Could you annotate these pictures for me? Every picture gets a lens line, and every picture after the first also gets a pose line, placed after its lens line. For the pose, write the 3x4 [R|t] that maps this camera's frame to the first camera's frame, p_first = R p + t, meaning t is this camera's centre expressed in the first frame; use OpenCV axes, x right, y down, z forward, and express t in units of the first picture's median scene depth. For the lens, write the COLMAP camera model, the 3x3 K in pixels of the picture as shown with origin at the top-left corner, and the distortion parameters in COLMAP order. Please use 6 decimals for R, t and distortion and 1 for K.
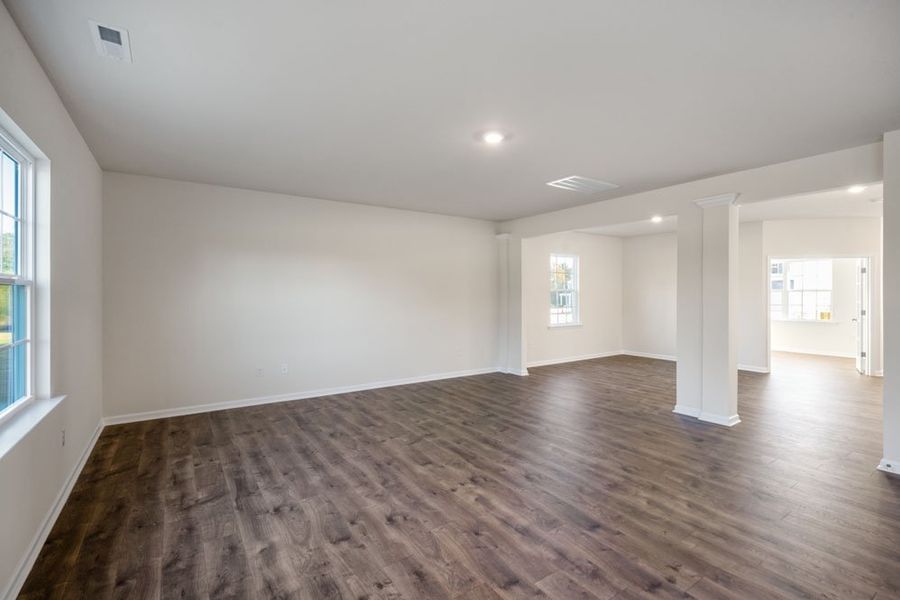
lens RADIAL K [[410.6, 0, 457.1], [0, 410.6, 294.9], [0, 0, 1]] dist [-0.003075, 0.000128]
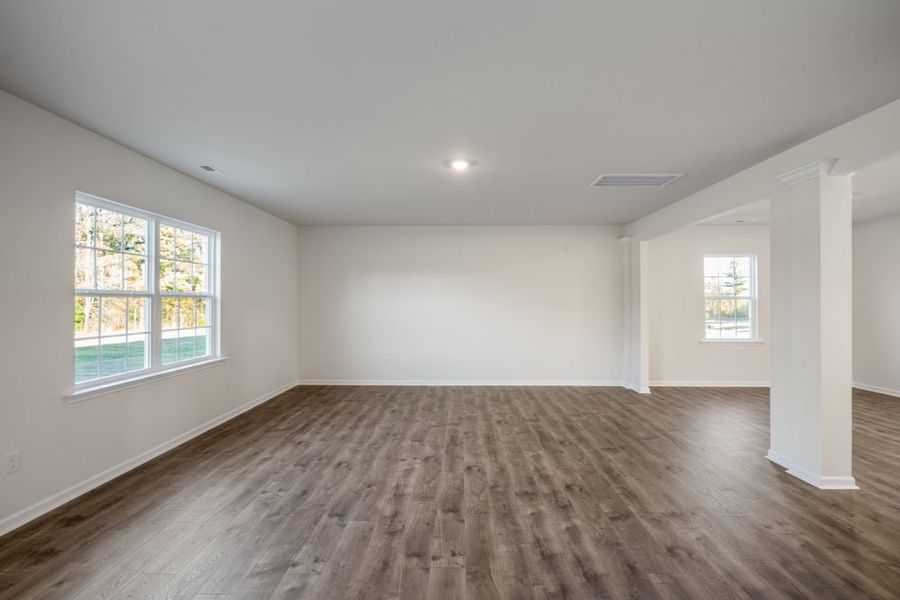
lens RADIAL K [[410.6, 0, 457.1], [0, 410.6, 294.9], [0, 0, 1]] dist [-0.003075, 0.000128]
pose [[0.811962, -0.011727, -0.583592, 0.774737], [-0.001560, 0.999751, -0.022261, 0.004325], [0.583708, 0.018985, 0.811742, 0.073745]]
